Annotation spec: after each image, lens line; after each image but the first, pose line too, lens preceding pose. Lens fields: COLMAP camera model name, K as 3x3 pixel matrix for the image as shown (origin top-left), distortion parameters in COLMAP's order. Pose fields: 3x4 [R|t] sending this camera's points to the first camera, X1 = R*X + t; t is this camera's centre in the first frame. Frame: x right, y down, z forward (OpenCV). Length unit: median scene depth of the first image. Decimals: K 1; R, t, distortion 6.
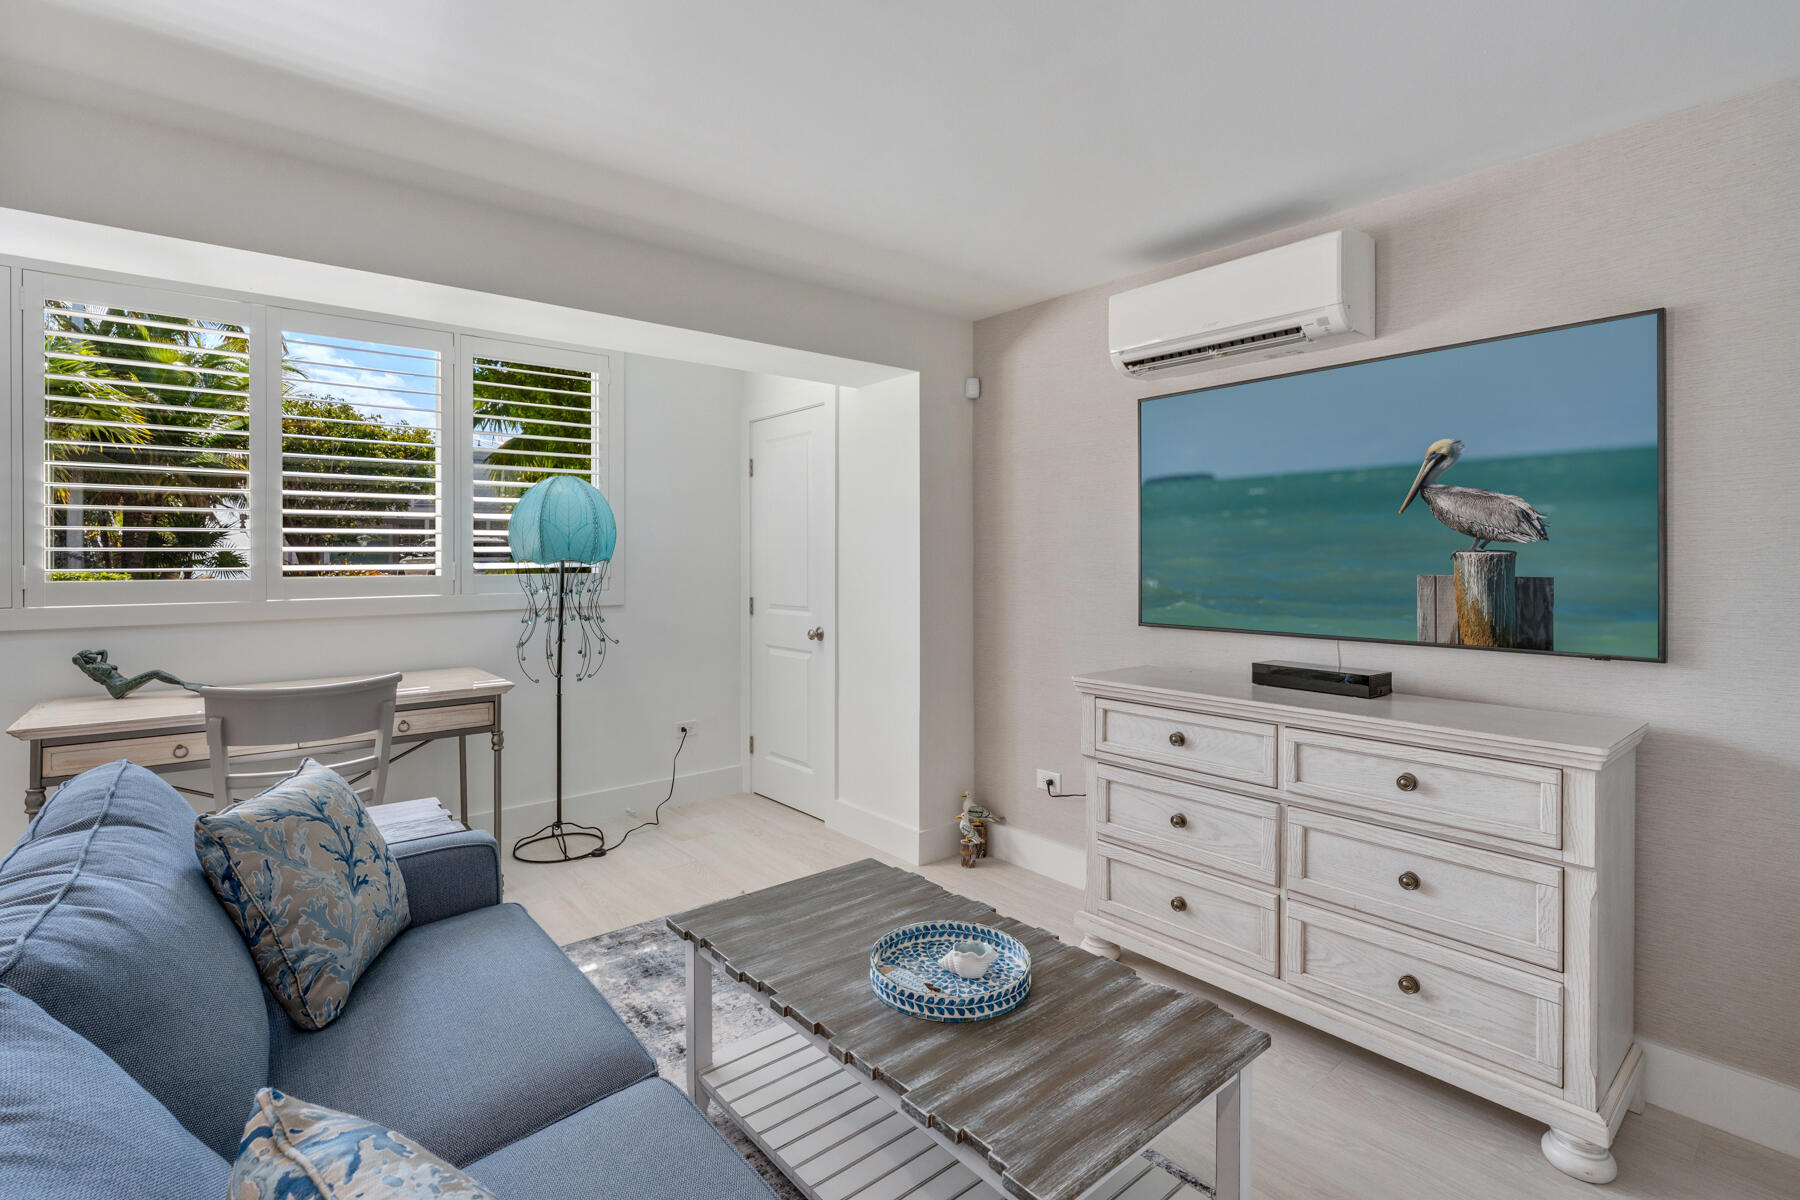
lens RADIAL K [[836.6, 0, 901.0], [0, 836.6, 564.6], [0, 0, 1]] dist [0.000640, -0.000065]
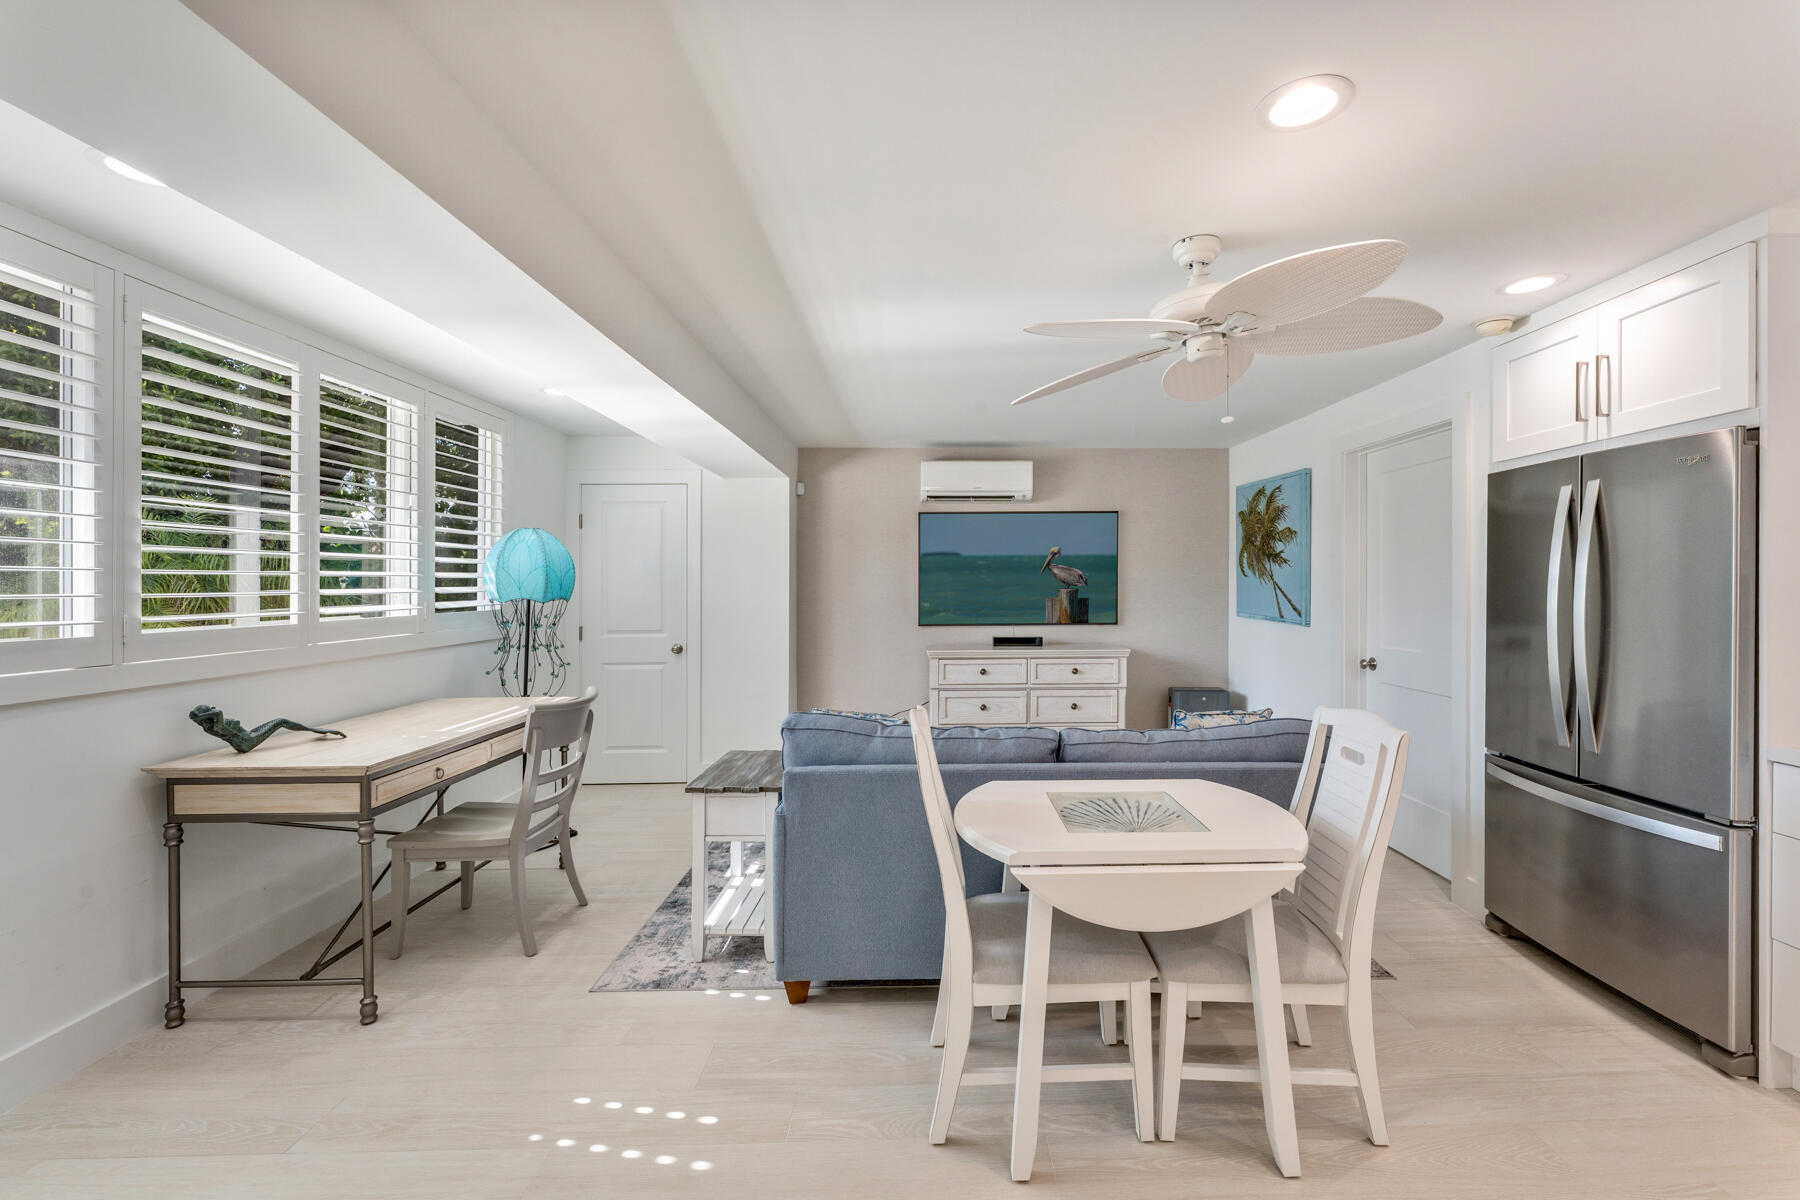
lens RADIAL K [[739.5, 0, 900.0], [0, 739.5, 600.0], [0, 0, 1]] dist [0.000458, -0.000082]
pose [[0.645350, -0.018705, 0.763658, -1.300427], [0.013080, 0.999824, 0.013437, -0.016463], [-0.763775, 0.001317, 0.645481, -0.123689]]
